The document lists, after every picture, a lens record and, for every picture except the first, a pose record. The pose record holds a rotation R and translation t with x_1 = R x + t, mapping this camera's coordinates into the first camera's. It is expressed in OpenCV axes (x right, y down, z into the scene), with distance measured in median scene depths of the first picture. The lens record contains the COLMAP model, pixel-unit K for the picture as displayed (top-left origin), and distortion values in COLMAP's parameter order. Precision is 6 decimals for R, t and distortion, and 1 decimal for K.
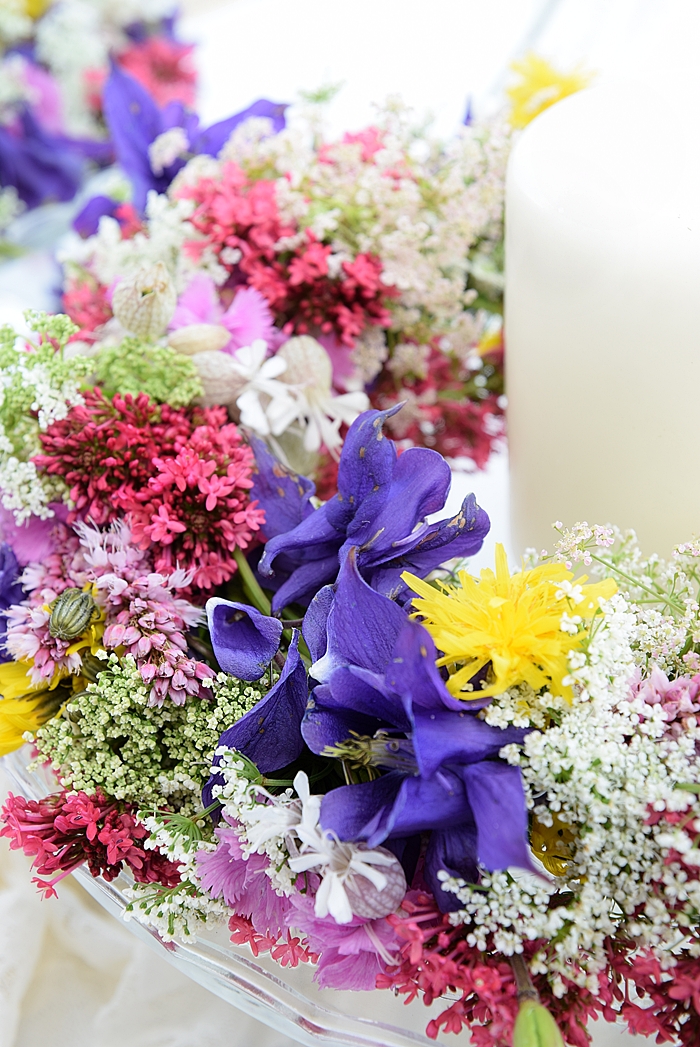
lens RADIAL K [[1769.1, 0, 347.8], [0, 1769.1, 522.0], [0, 0, 1]] dist [0.148941, 0.000000]
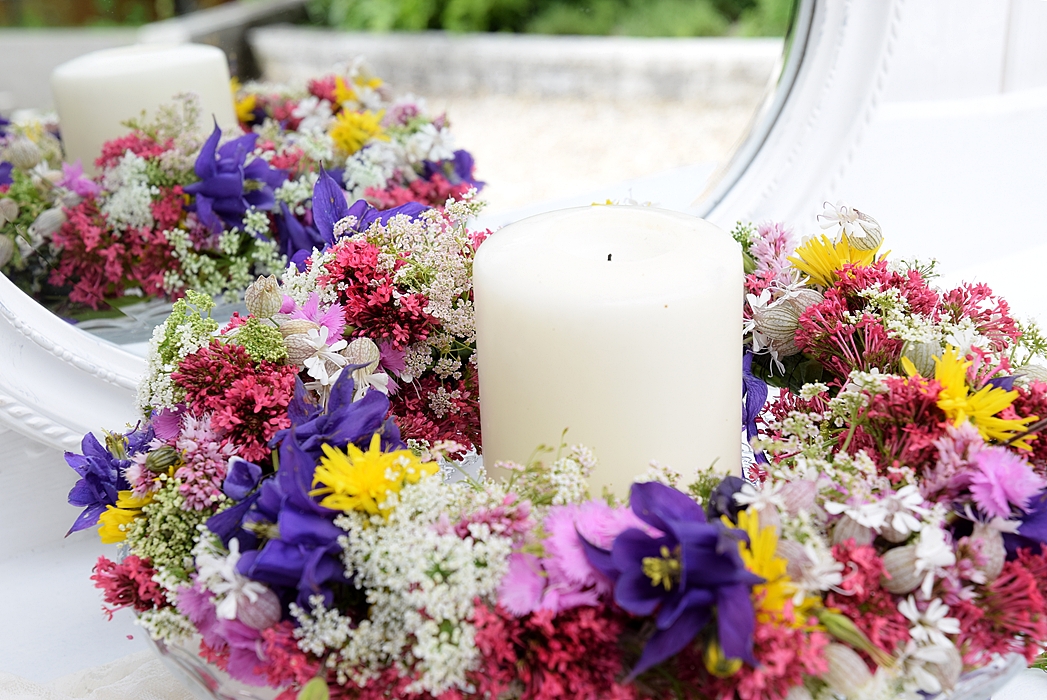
lens RADIAL K [[1875.0, 0, 527.8], [0, 1875.0, 353.0], [0, 0, 1]] dist [0.222102, 0.000000]
pose [[0.966117, 0.131178, -0.222285, 0.574685], [-0.173942, 0.967177, -0.185238, 0.230137], [0.190690, 0.217626, 0.957223, -0.686069]]
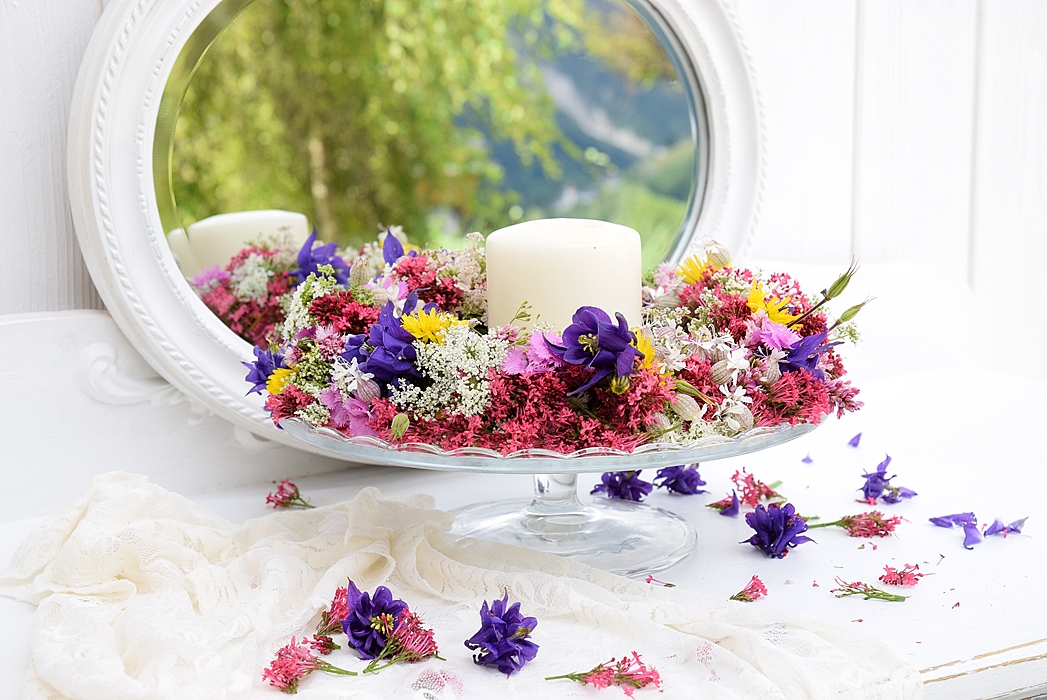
lens RADIAL K [[2157.9, 0, 522.8], [0, 2157.9, 349.7], [0, 0, 1]] dist [0.263792, 0.000000]
pose [[0.967256, 0.083922, -0.239525, 1.060012], [-0.180881, 0.889963, -0.418626, 1.509870], [0.178037, 0.448244, 0.876002, -2.084394]]
